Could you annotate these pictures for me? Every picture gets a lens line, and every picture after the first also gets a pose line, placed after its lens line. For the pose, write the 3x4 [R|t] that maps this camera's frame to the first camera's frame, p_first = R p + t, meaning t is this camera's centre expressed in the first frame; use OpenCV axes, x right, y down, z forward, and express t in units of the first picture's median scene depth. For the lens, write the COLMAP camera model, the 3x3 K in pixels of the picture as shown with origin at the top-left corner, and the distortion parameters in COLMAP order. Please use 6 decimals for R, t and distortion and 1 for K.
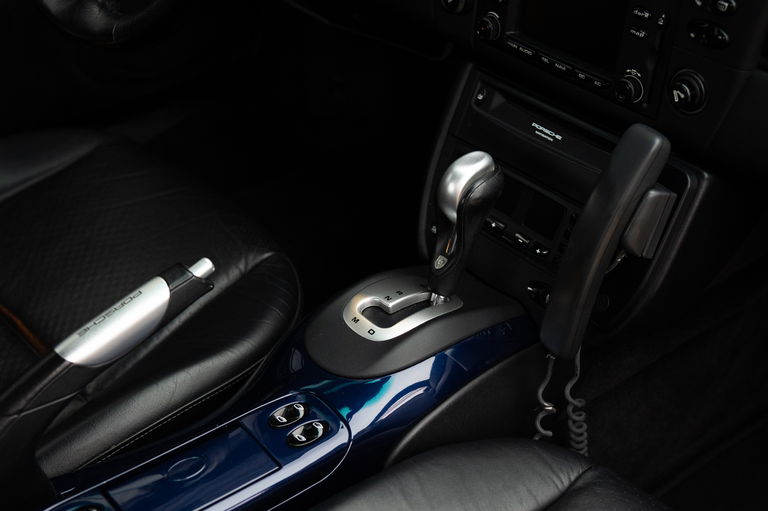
lens RADIAL K [[1191.4, 0, 385.0], [0, 1191.4, 257.6], [0, 0, 1]] dist [0.156477, 0.000000]
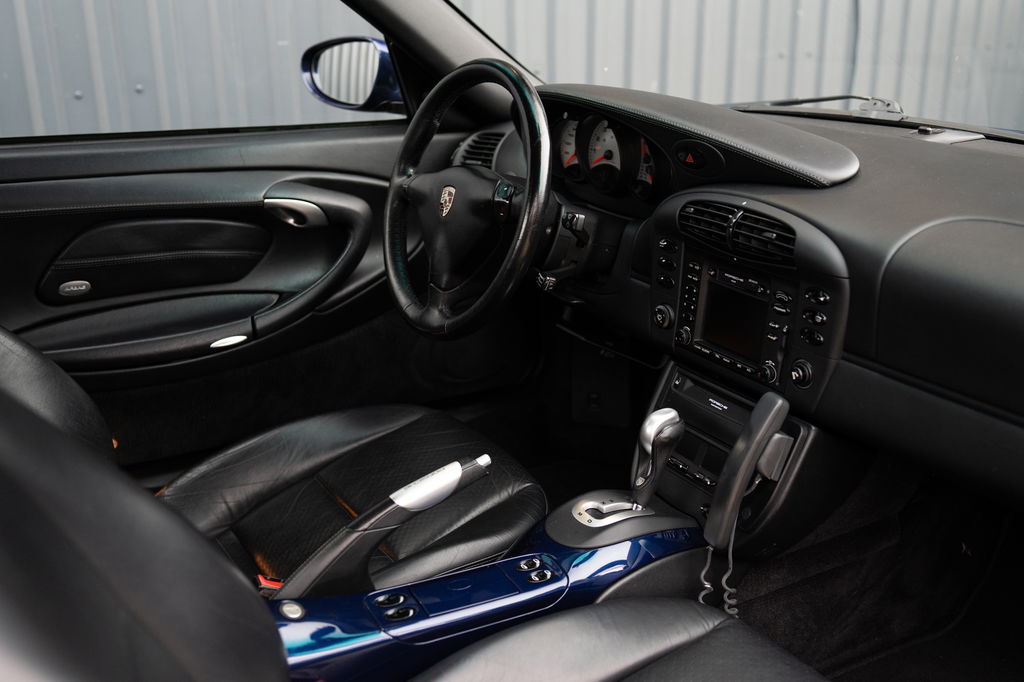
lens RADIAL K [[1070.1, 0, 511.0], [0, 1070.1, 338.6], [0, 0, 1]] dist [0.005572, 0.000000]
pose [[0.987000, 0.059061, -0.149474, 0.078701], [-0.096719, 0.961044, -0.258922, 0.199492], [0.128359, 0.270013, 0.954263, -0.357148]]
